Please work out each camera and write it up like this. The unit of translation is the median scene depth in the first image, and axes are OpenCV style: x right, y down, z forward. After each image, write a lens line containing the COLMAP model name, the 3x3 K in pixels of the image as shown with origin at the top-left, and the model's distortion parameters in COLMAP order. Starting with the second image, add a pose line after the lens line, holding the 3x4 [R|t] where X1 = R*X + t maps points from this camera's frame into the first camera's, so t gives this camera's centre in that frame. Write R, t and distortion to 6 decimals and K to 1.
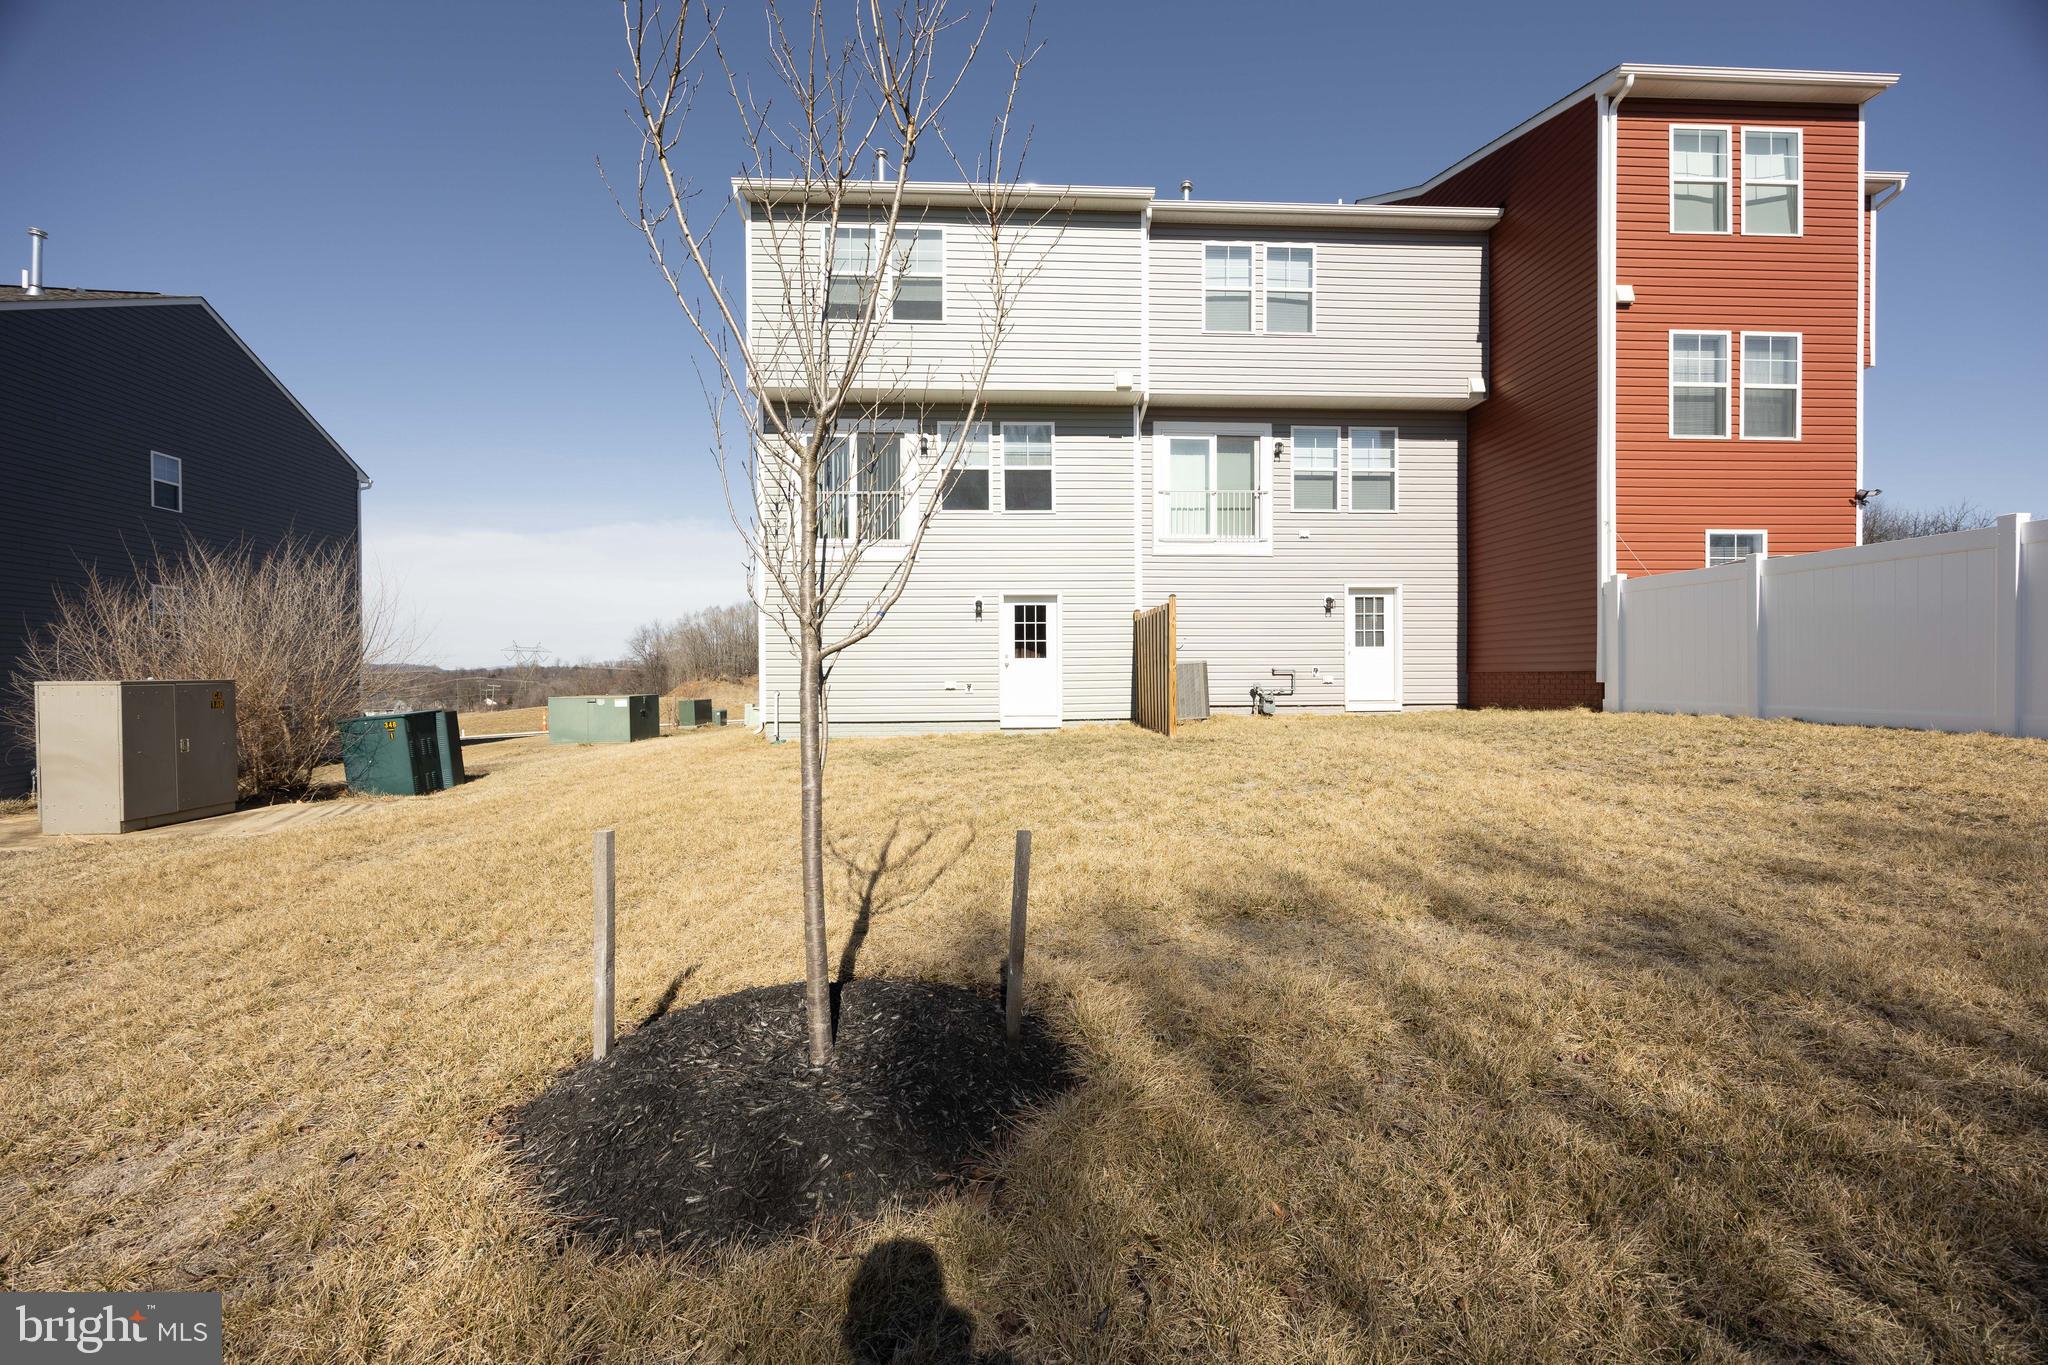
lens RADIAL K [[785.6, 0, 1024.0], [0, 785.6, 682.5], [0, 0, 1]] dist [-0.017079, 0.000731]
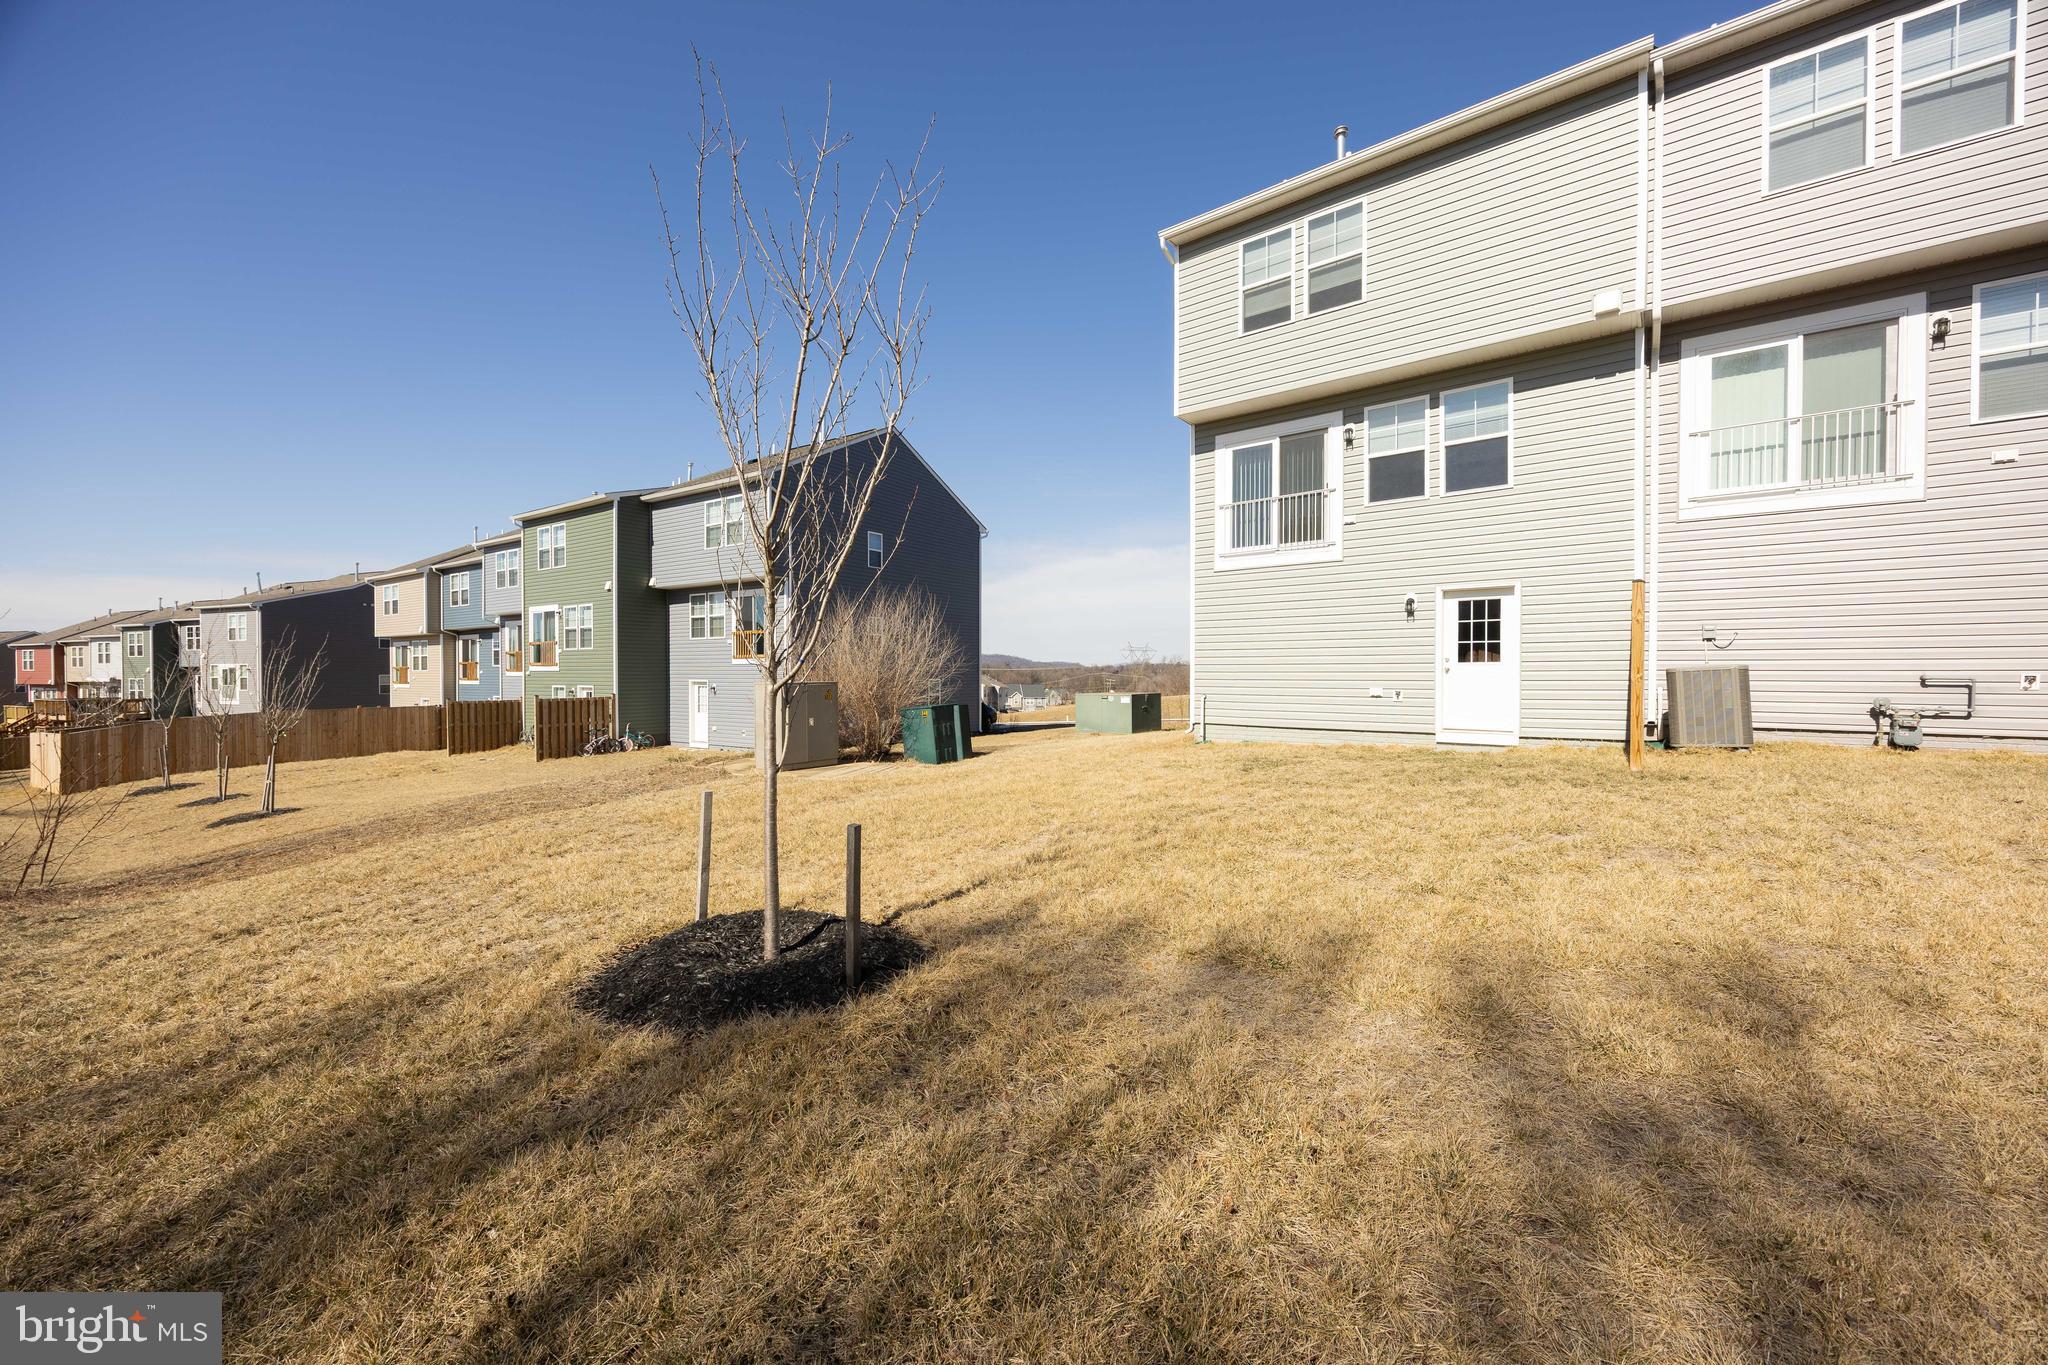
lens RADIAL K [[785.6, 0, 1024.0], [0, 785.6, 682.5], [0, 0, 1]] dist [-0.017079, 0.000731]
pose [[0.733625, 0.013089, -0.679428, 0.222395], [-0.008876, 0.999914, 0.009680, -0.012908], [0.679496, -0.001071, 0.733678, 0.045662]]
